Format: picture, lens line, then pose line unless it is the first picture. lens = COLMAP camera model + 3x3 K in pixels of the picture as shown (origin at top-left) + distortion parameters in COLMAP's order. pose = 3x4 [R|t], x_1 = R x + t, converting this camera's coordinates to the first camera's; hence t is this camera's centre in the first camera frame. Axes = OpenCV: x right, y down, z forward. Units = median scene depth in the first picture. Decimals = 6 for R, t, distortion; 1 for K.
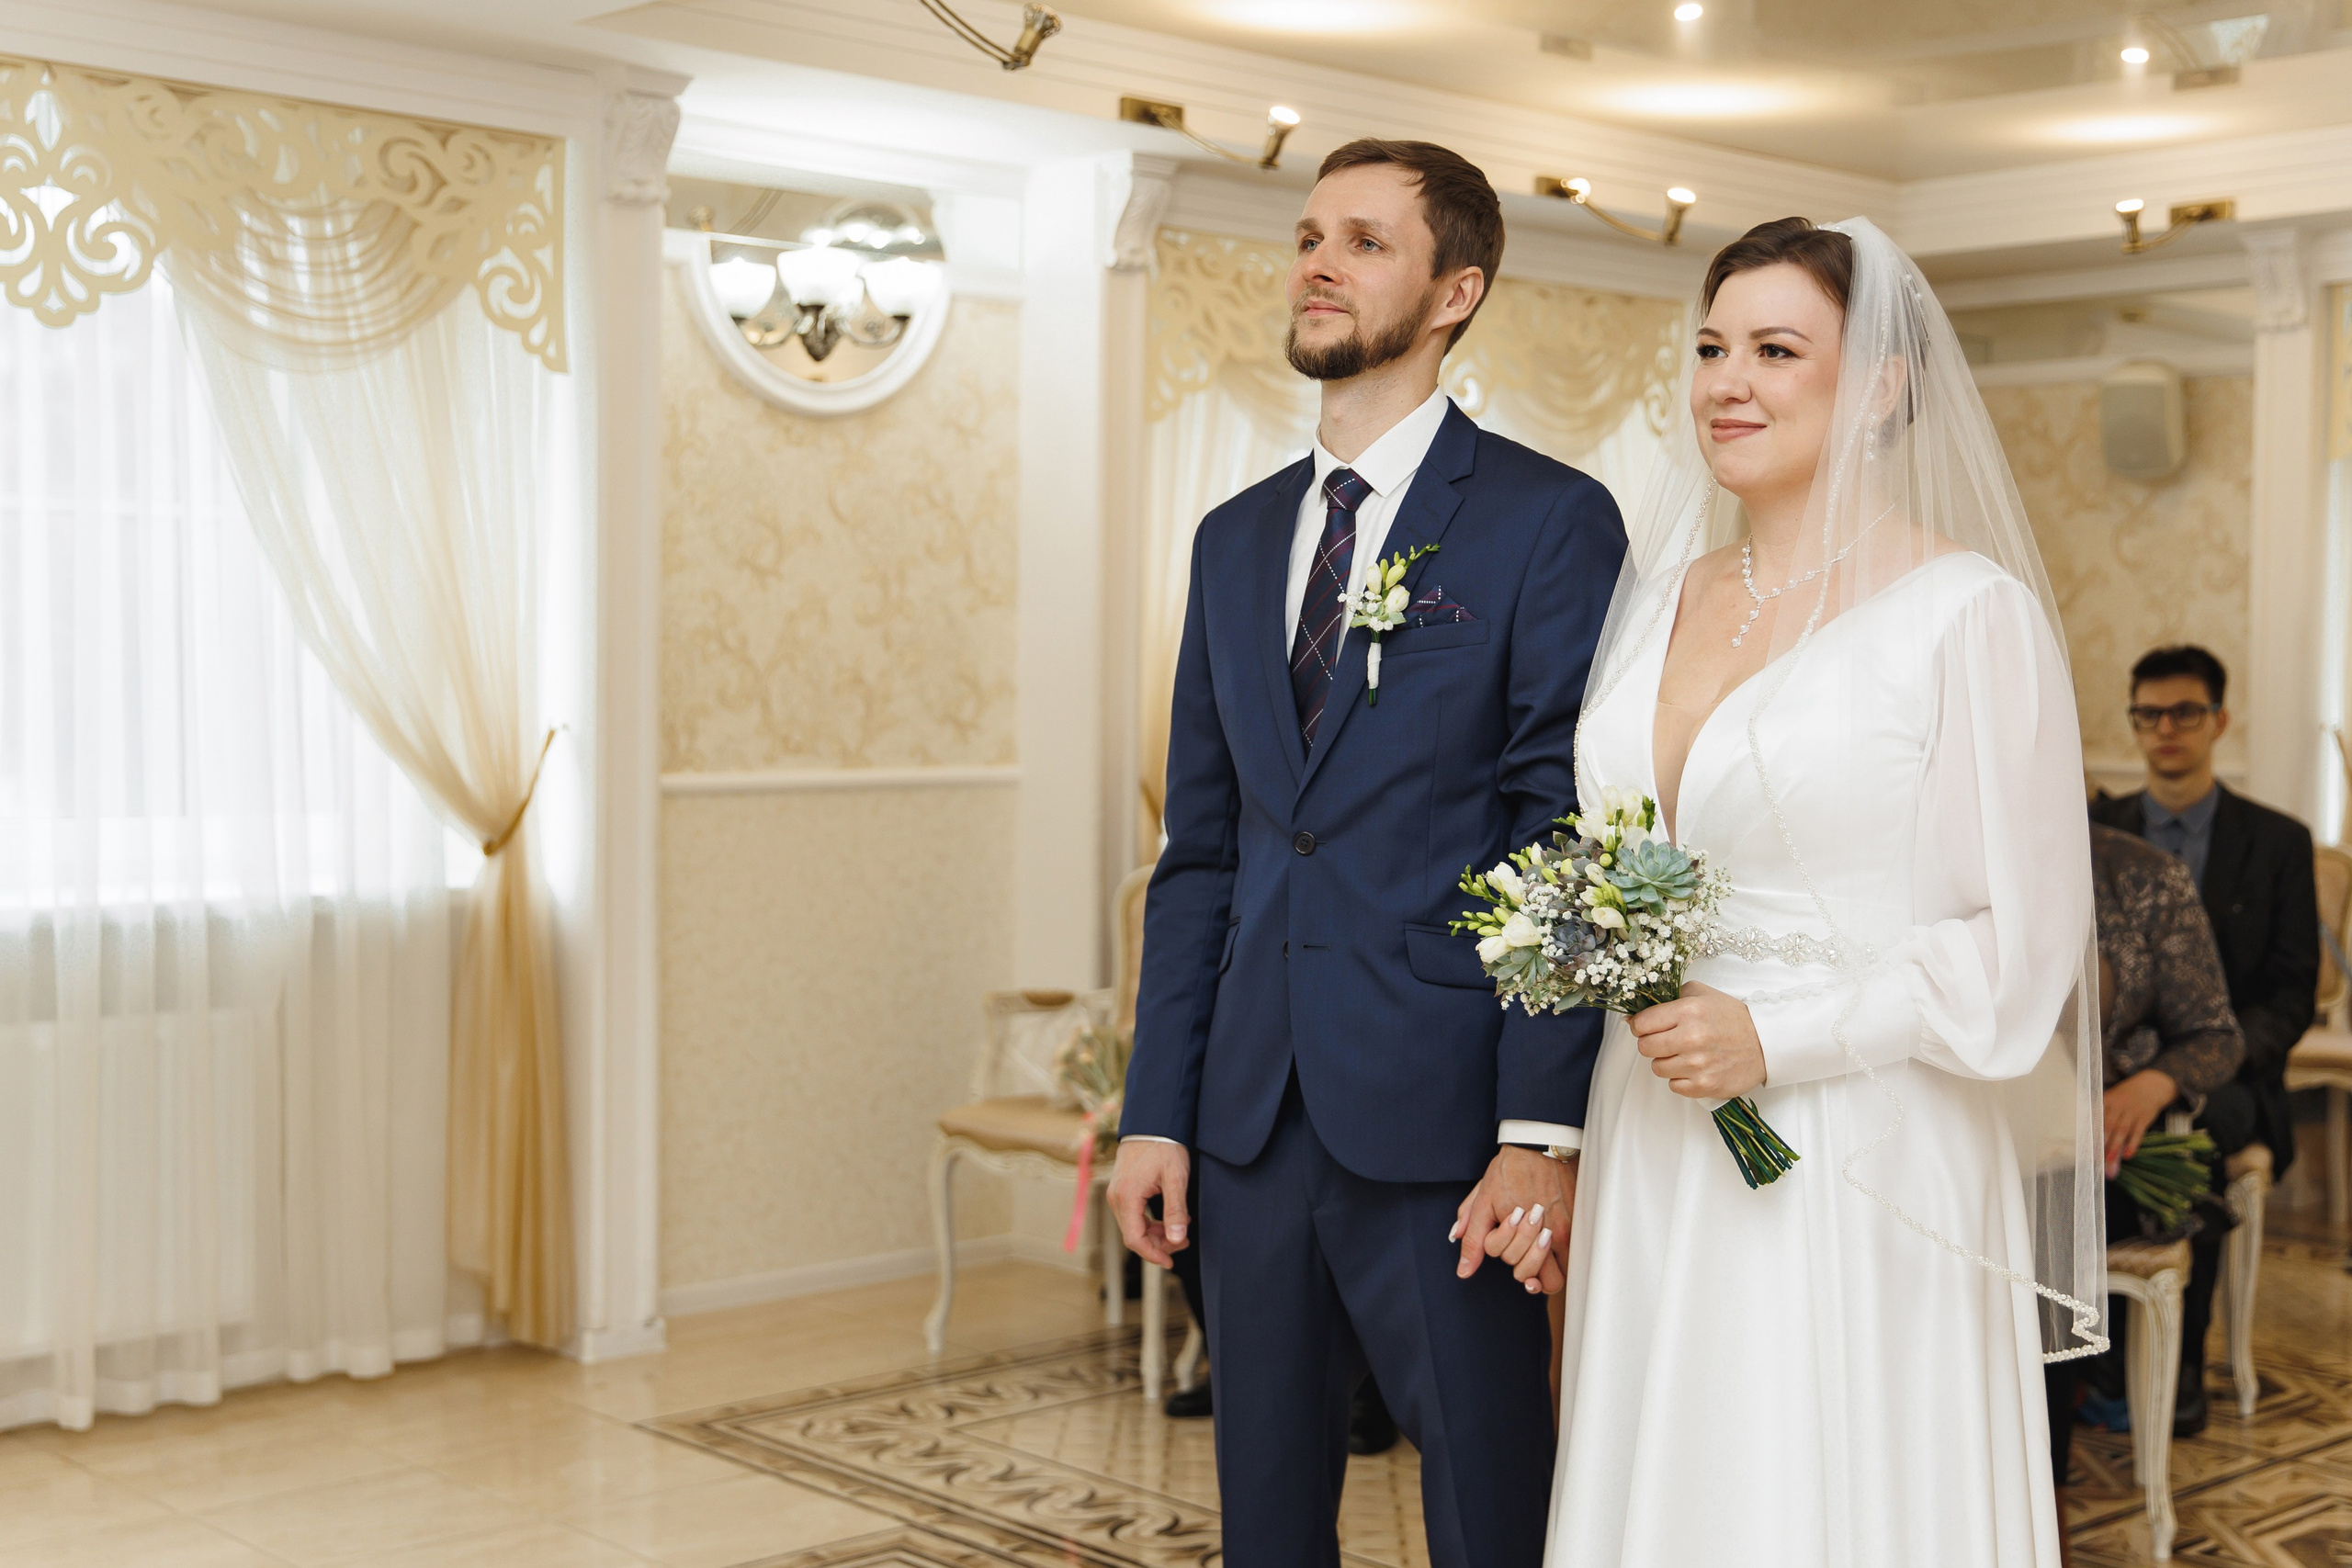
lens RADIAL K [[3021.5, 0, 1176.0], [0, 3021.5, 784.0], [0, 0, 1]] dist [0.005165, 0.064852]
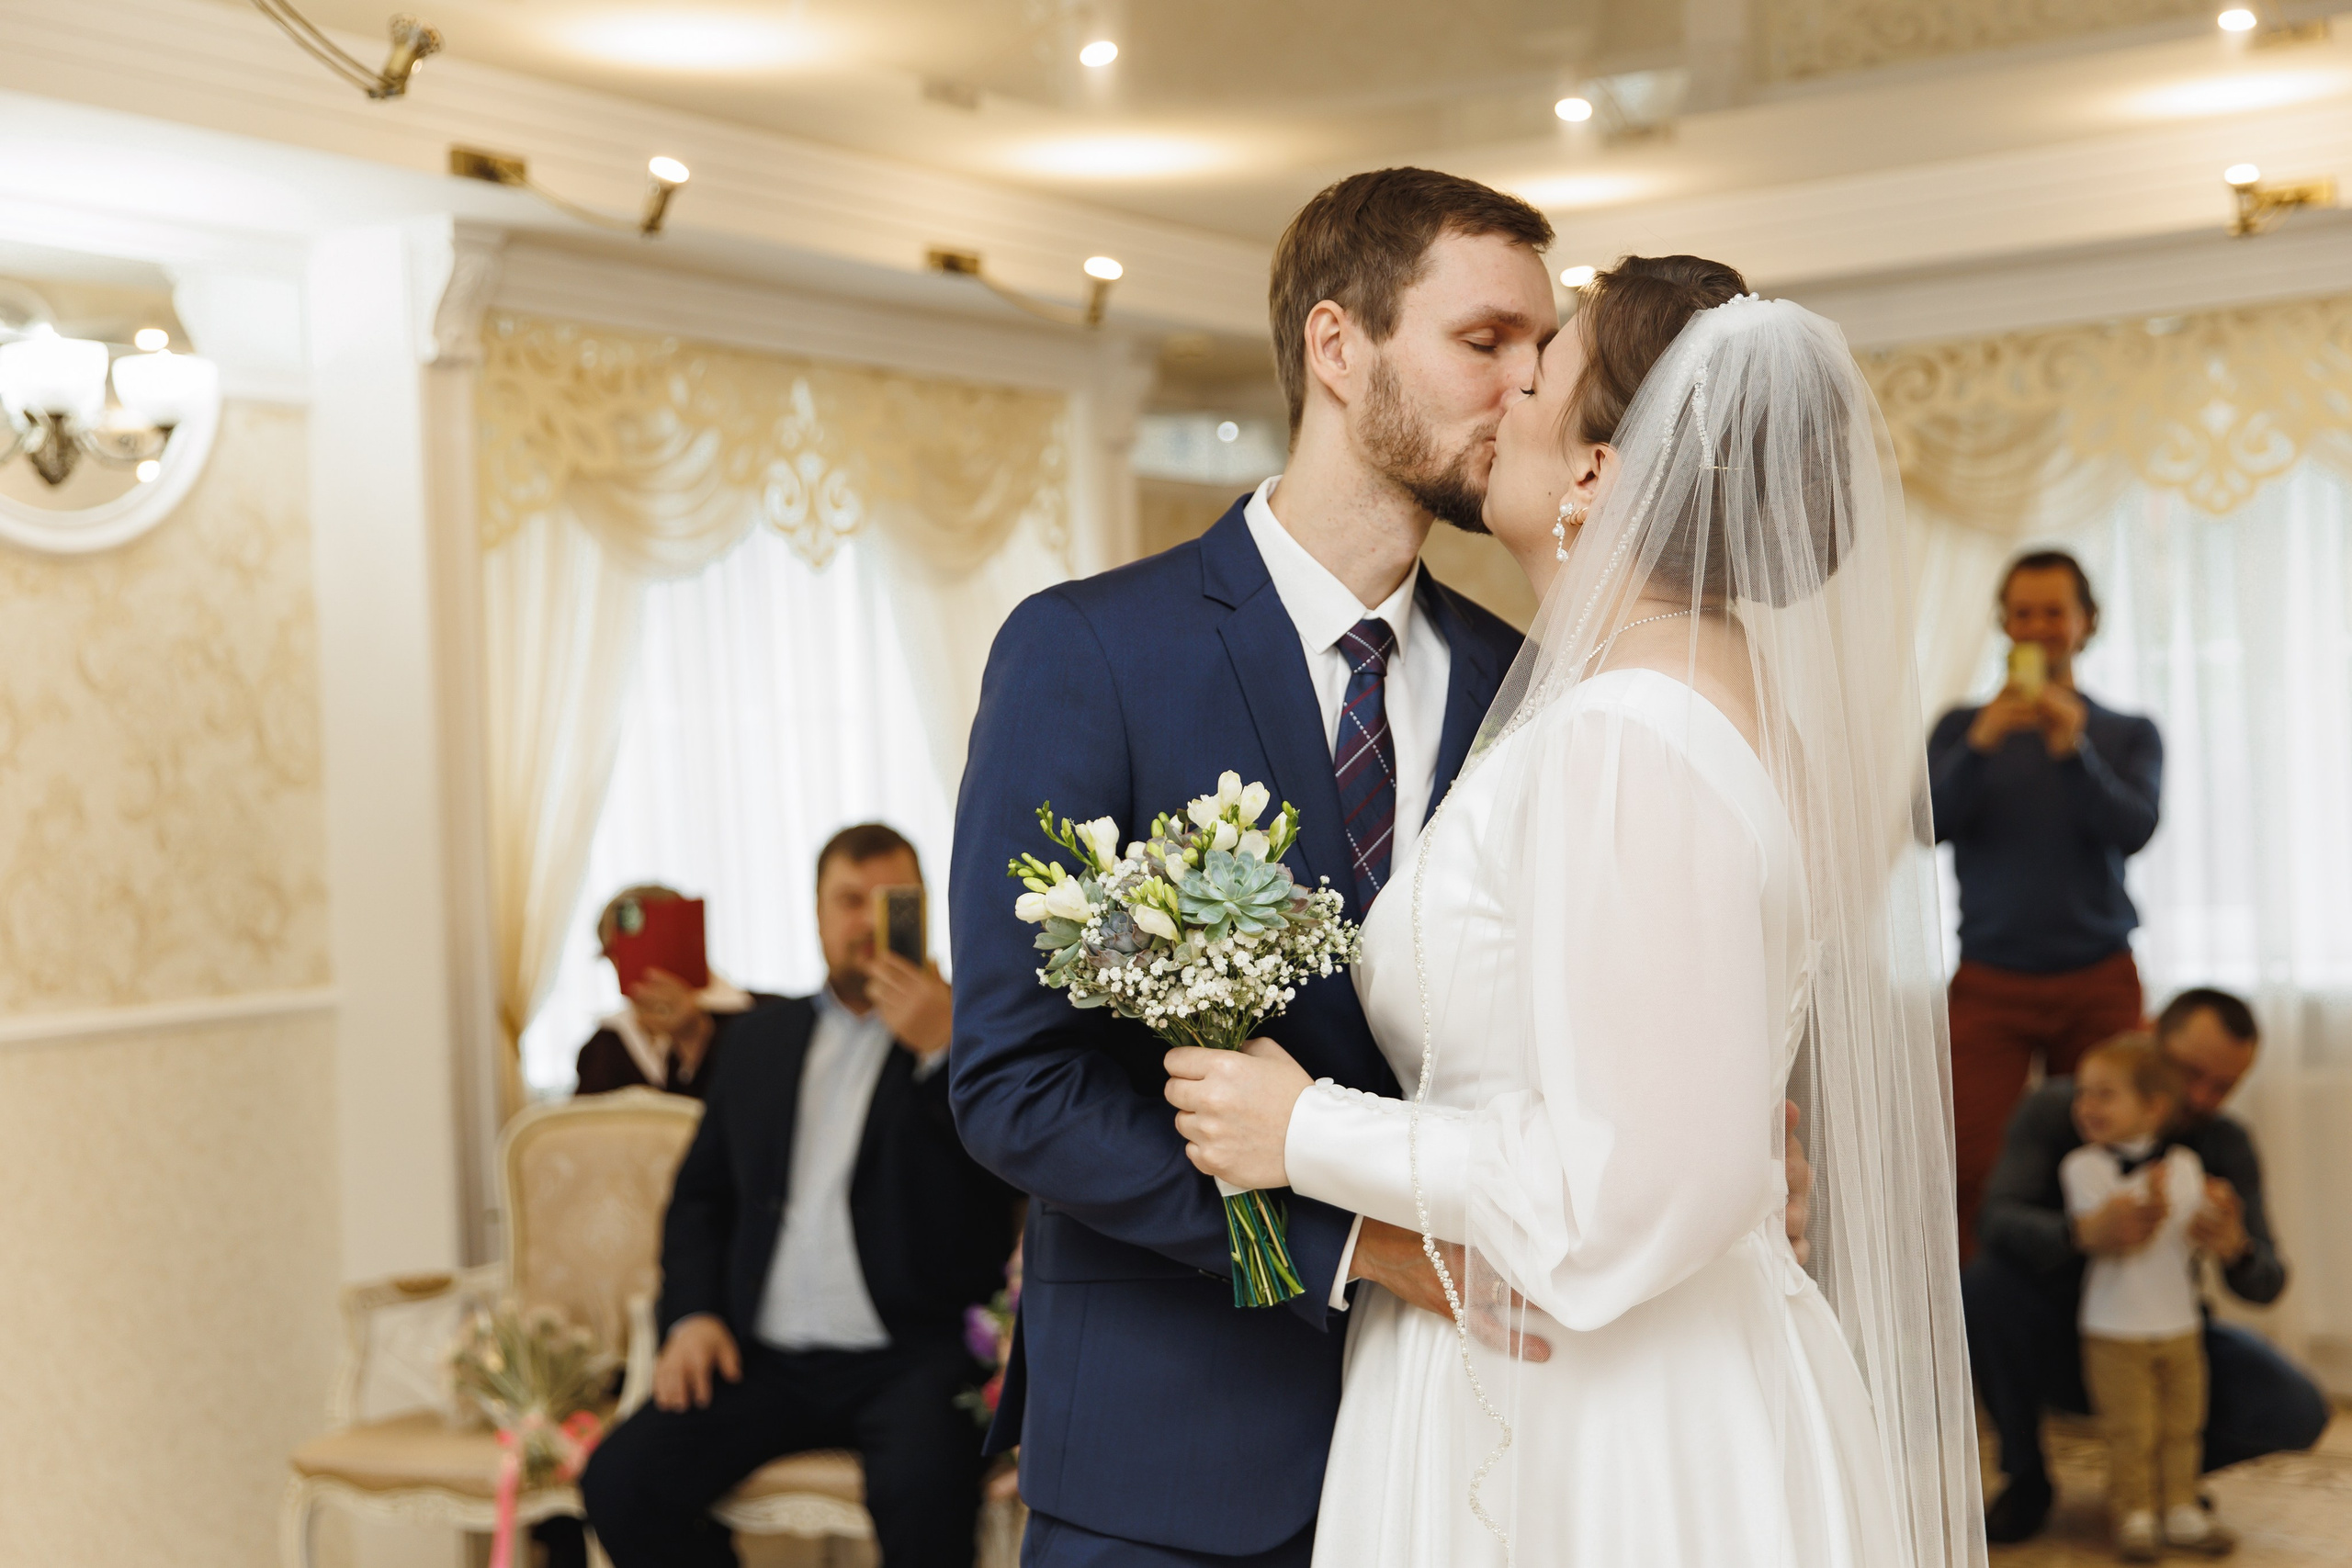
lens RADIAL K [[3411.2, 0, 1282.4], [0, 3411.2, 812.8], [0, 0, 1]] dist [0.068902, -0.009538]
pose [[0.964923, -0.052345, 0.257262, -0.048368], [0.062528, 0.997544, -0.031559, -0.009088], [-0.254978, 0.046538, 0.965826, 0.073938]]
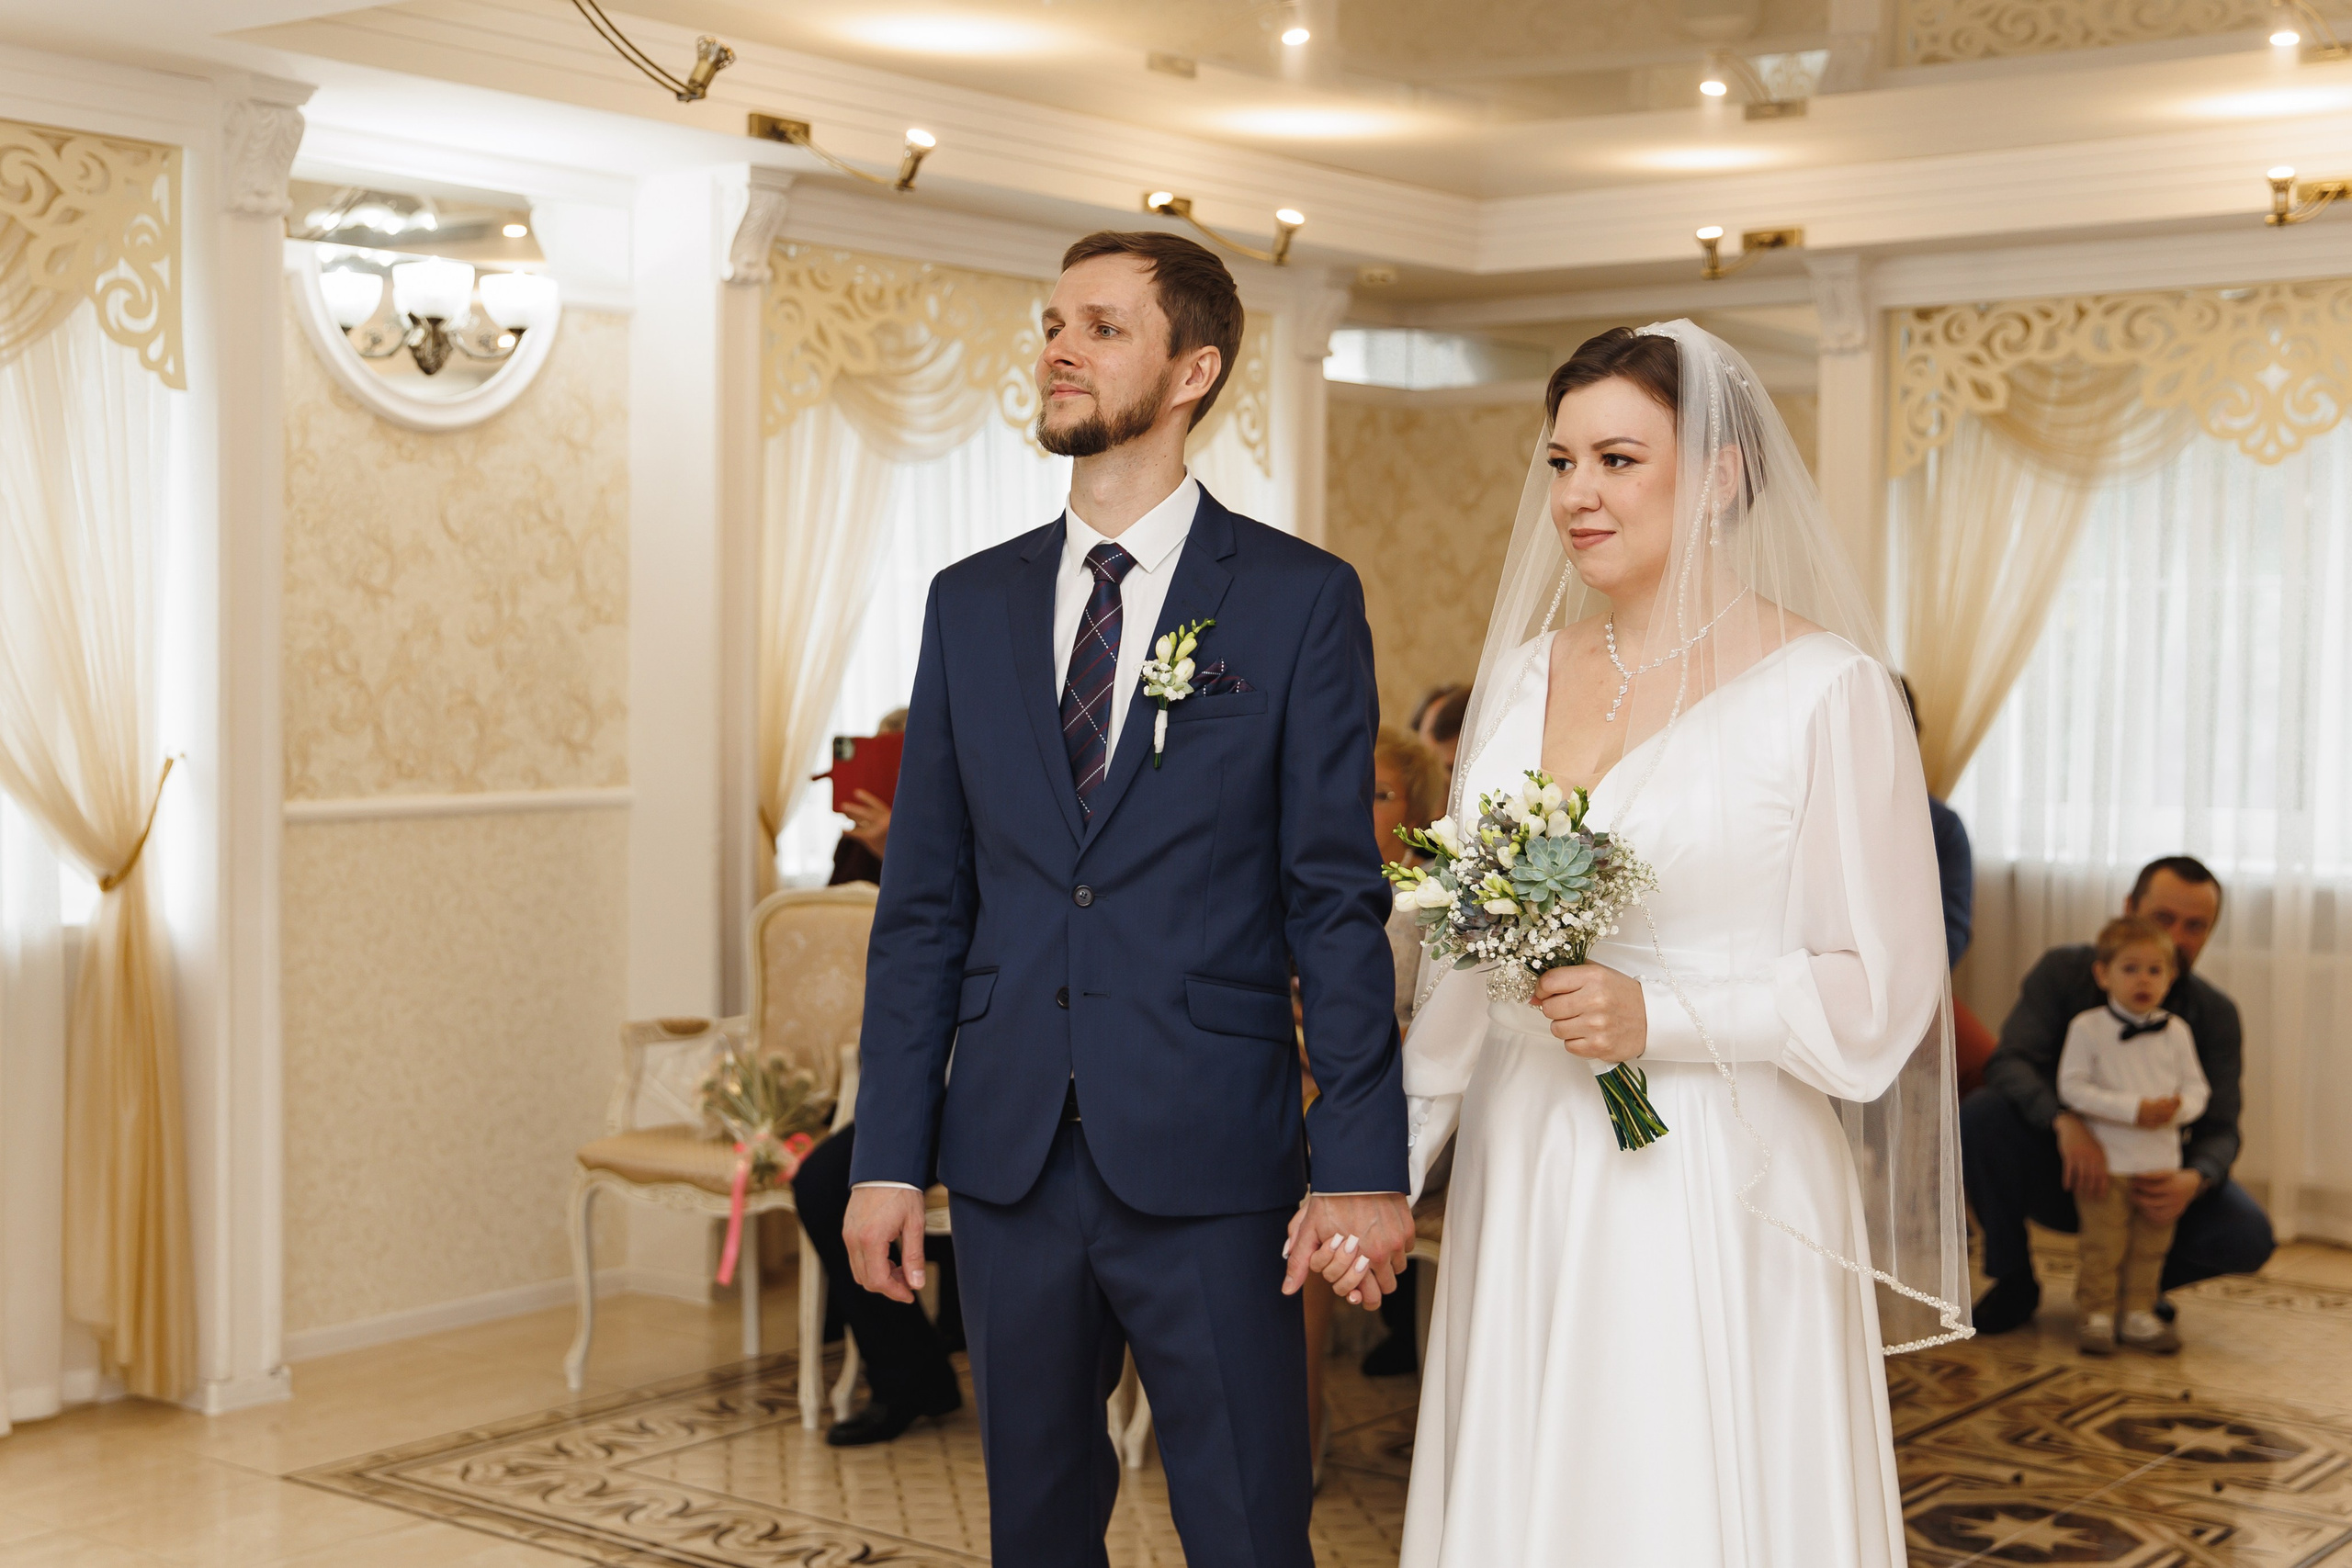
lens RADIAL K [[3130.2, 0, 1176.0], [0, 3130.2, 784.0], [0, 0, 1]] dist [0.008711, 0.005388]
pose [[0.987882, -0.007839, 0.155012, -0.040598], [0.007762, 0.999969, 0.001102, -0.007894], [-0.155016, 0.000115, 0.987912, -0.032734]]
